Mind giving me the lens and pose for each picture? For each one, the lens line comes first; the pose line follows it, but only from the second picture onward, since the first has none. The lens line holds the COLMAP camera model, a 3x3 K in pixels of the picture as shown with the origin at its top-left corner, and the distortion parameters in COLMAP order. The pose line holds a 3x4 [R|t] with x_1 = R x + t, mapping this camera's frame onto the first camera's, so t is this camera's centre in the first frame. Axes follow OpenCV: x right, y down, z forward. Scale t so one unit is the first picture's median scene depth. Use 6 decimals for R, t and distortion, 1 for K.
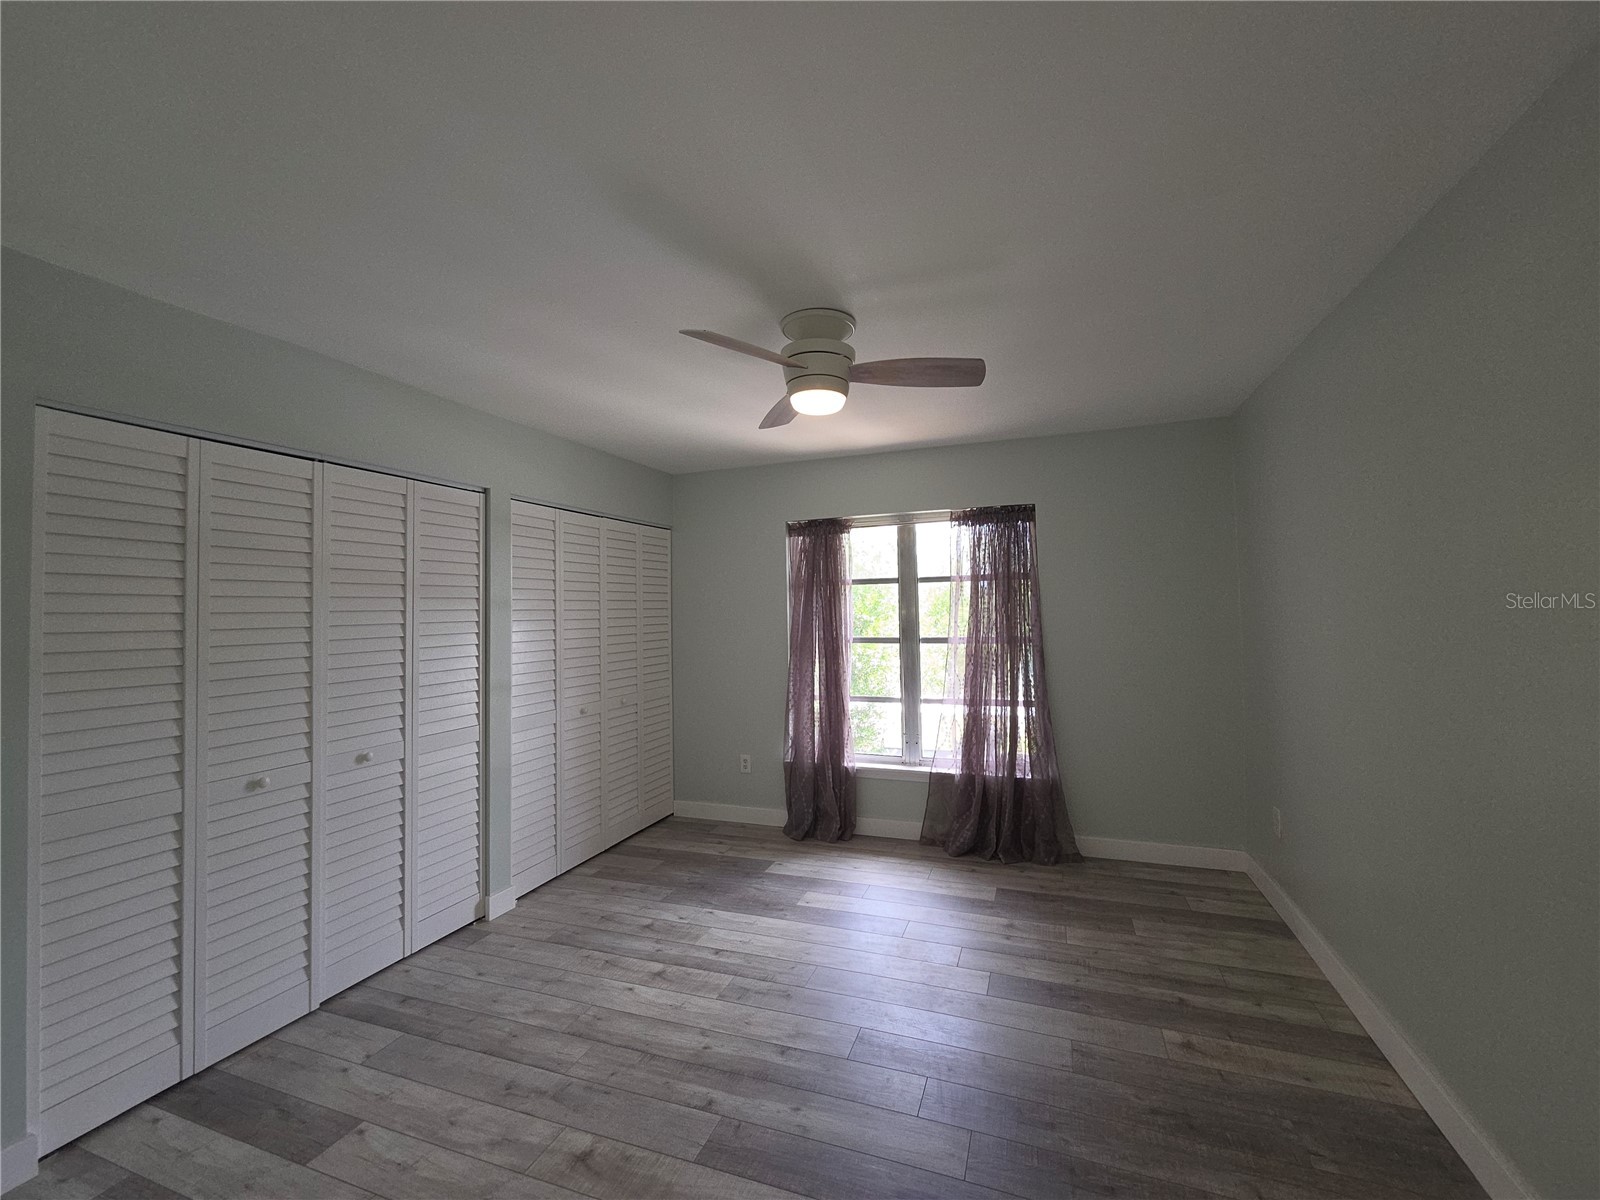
lens RADIAL K [[656.3, 0, 804.3], [0, 656.3, 605.7], [0, 0, 1]] dist [-0.000305, -0.000228]
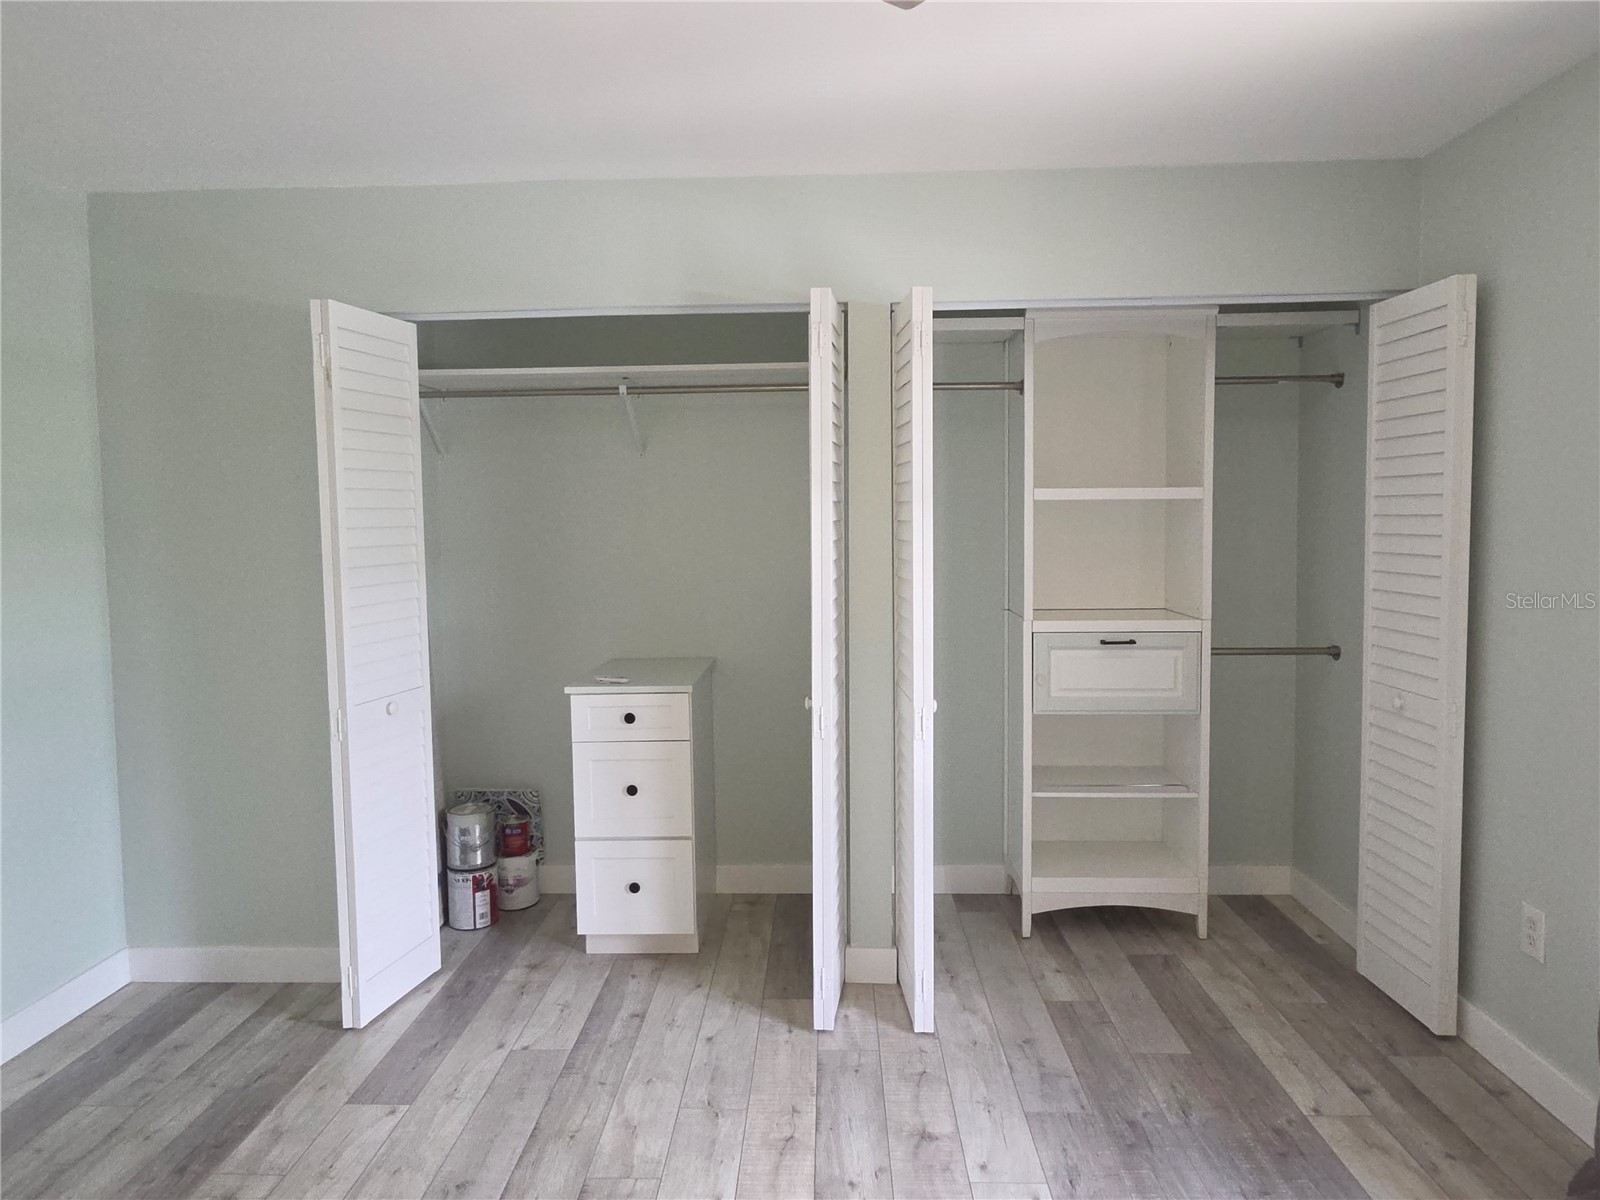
lens RADIAL K [[944.4, 0, 801.0], [0, 944.4, 595.1], [0, 0, 1]] dist [0.010194, 0.001599]
pose [[0.316313, 0.073081, -0.945836, 0.339025], [0.020417, 0.996273, 0.083806, 0.006626], [0.948435, -0.045820, 0.313642, 0.598199]]
